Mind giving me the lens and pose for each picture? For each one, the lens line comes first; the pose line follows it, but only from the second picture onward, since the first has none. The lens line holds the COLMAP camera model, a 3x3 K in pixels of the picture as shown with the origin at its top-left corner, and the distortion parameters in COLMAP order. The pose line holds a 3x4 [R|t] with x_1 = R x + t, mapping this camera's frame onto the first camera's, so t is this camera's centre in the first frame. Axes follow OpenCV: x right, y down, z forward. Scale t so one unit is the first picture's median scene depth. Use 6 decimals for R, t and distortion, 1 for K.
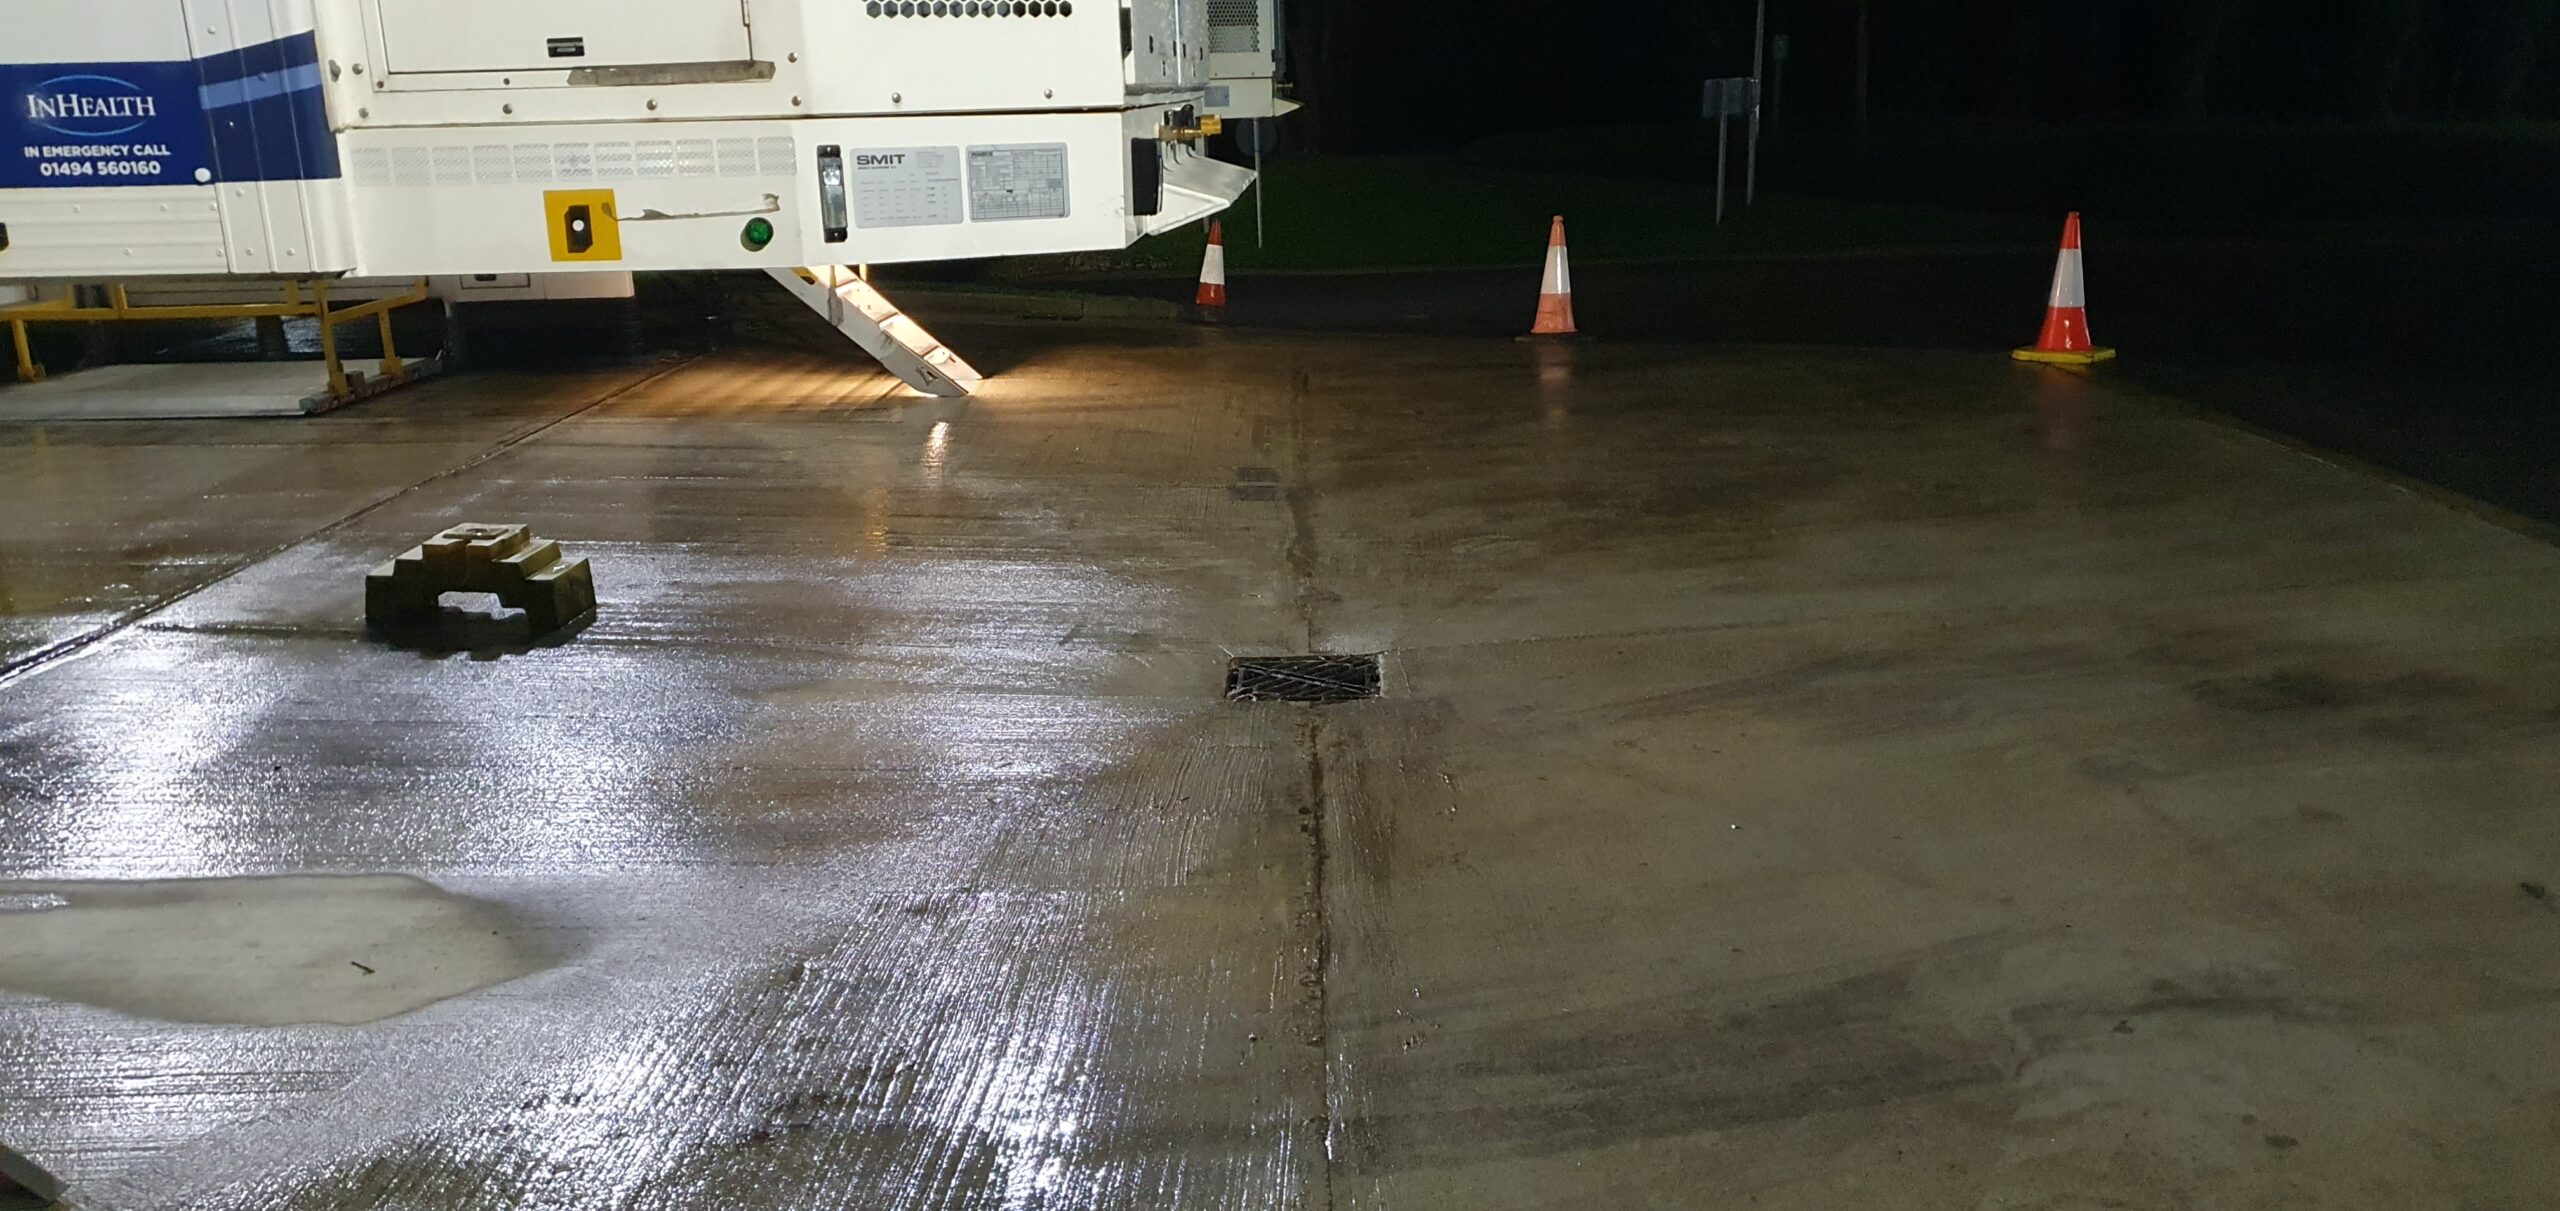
lens RADIAL K [[1907.0, 0, 1313.0], [0, 1907.0, 628.2], [0, 0, 1]] dist [0.078863, -0.137557]
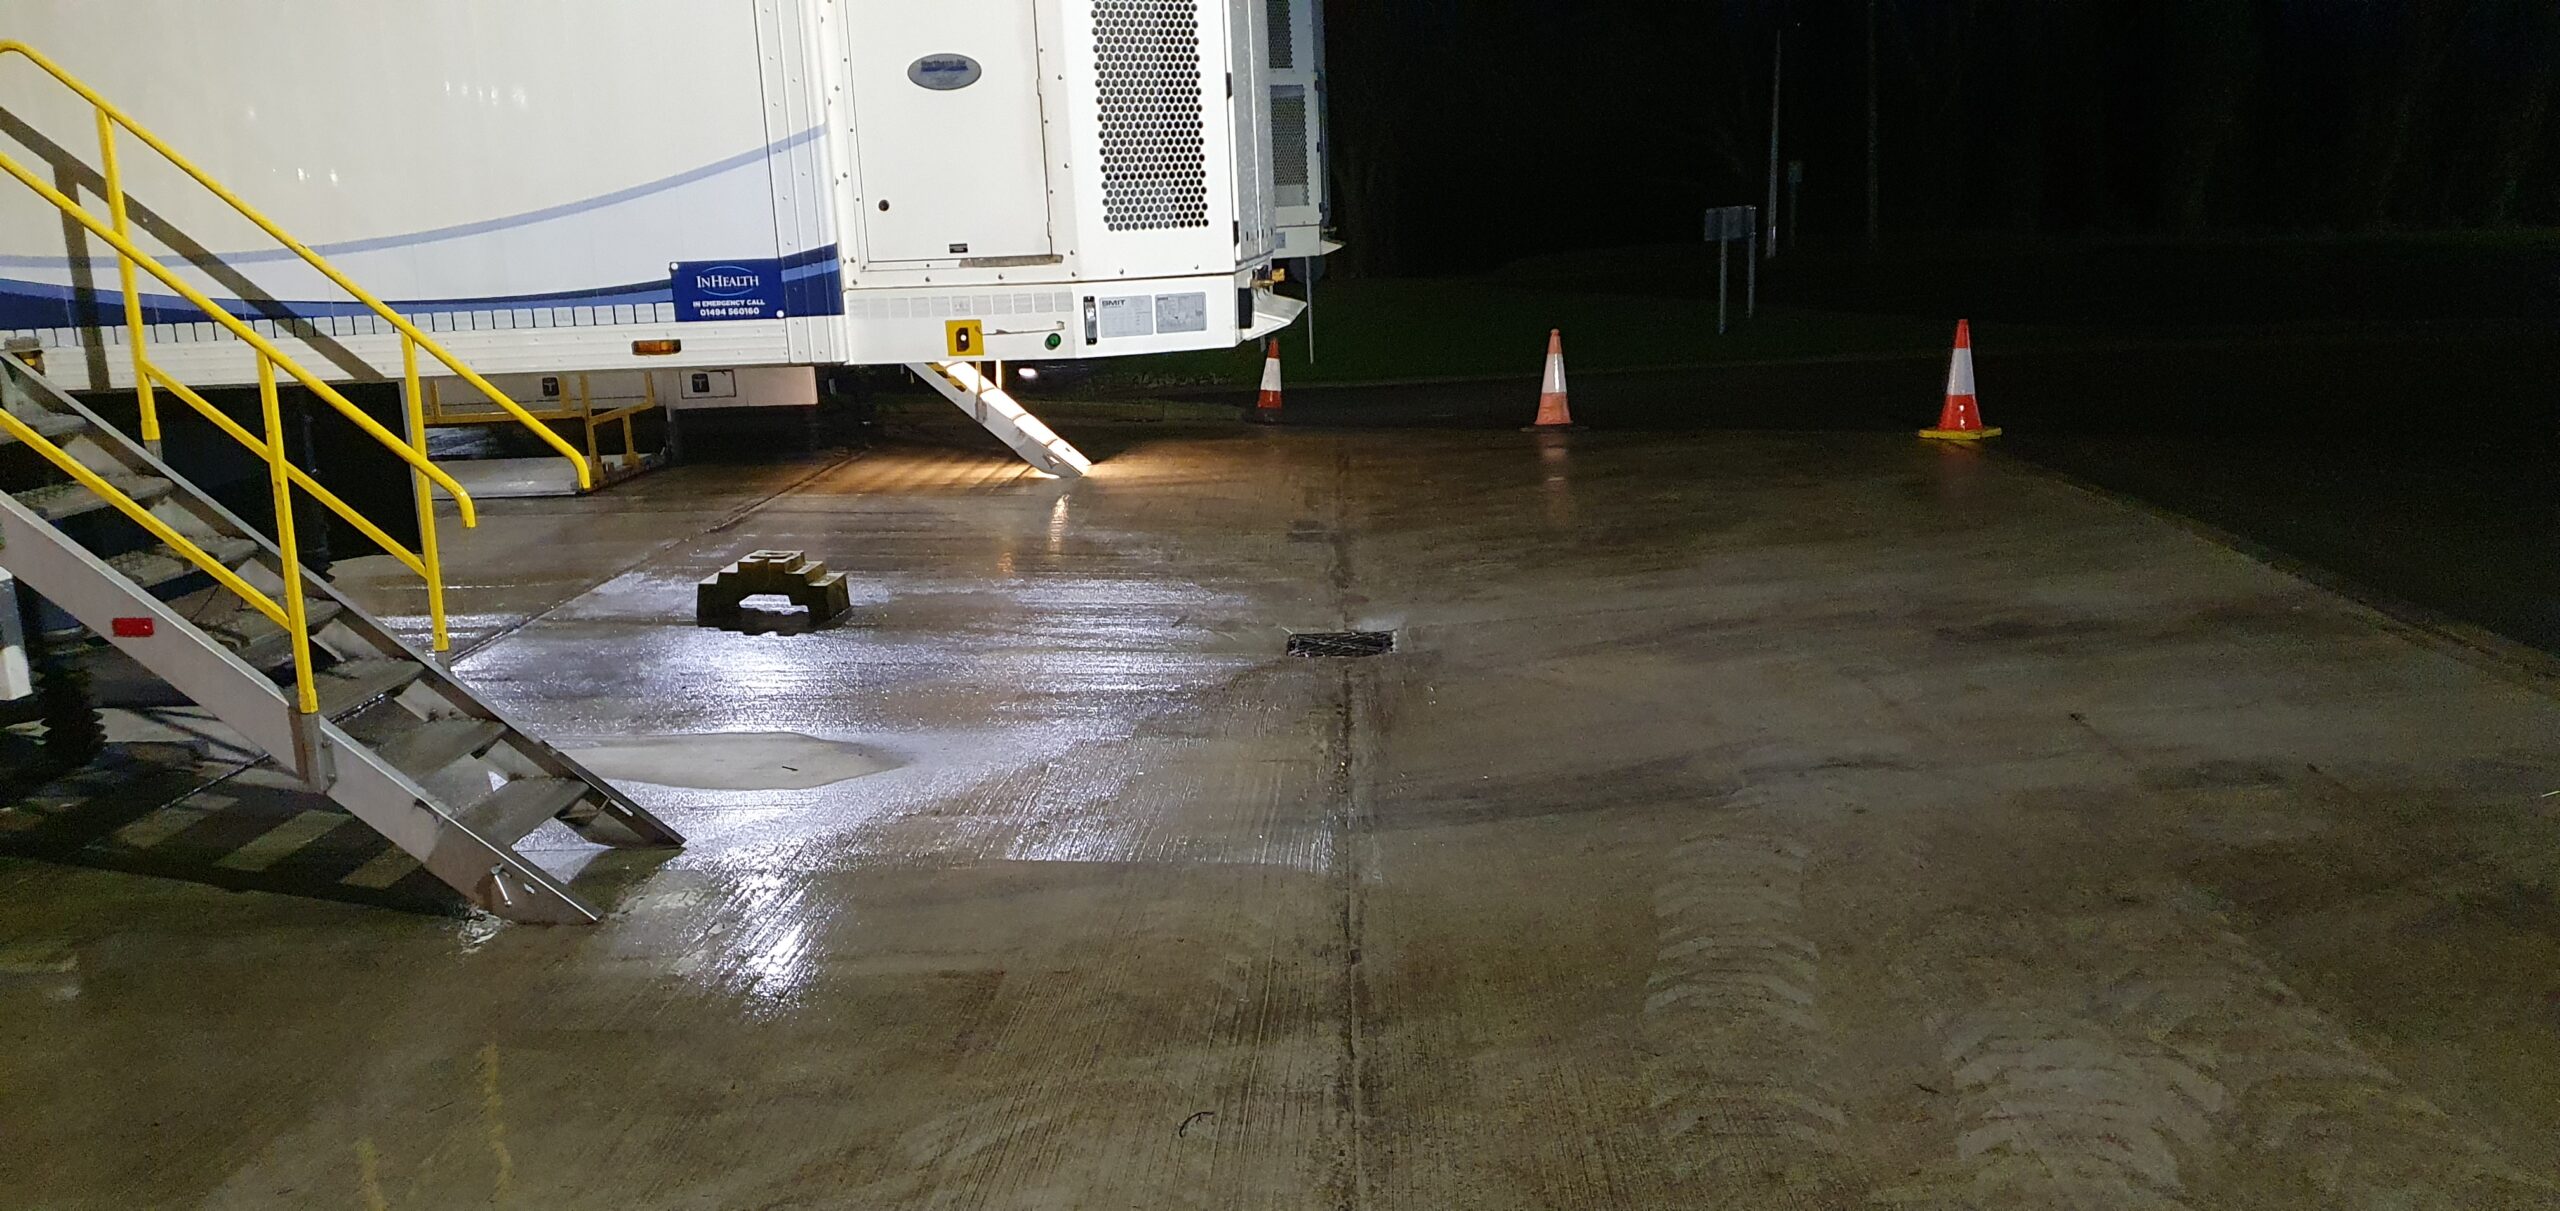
lens RADIAL K [[1880.8, 0, 1280.0], [0, 1880.8, 605.5], [0, 0, 1]] dist [0.136372, -0.234875]
pose [[0.998924, -0.008443, -0.045607, 0.014912], [0.005204, 0.997486, -0.070670, 0.102009], [0.046089, 0.070357, 0.996457, -0.451080]]
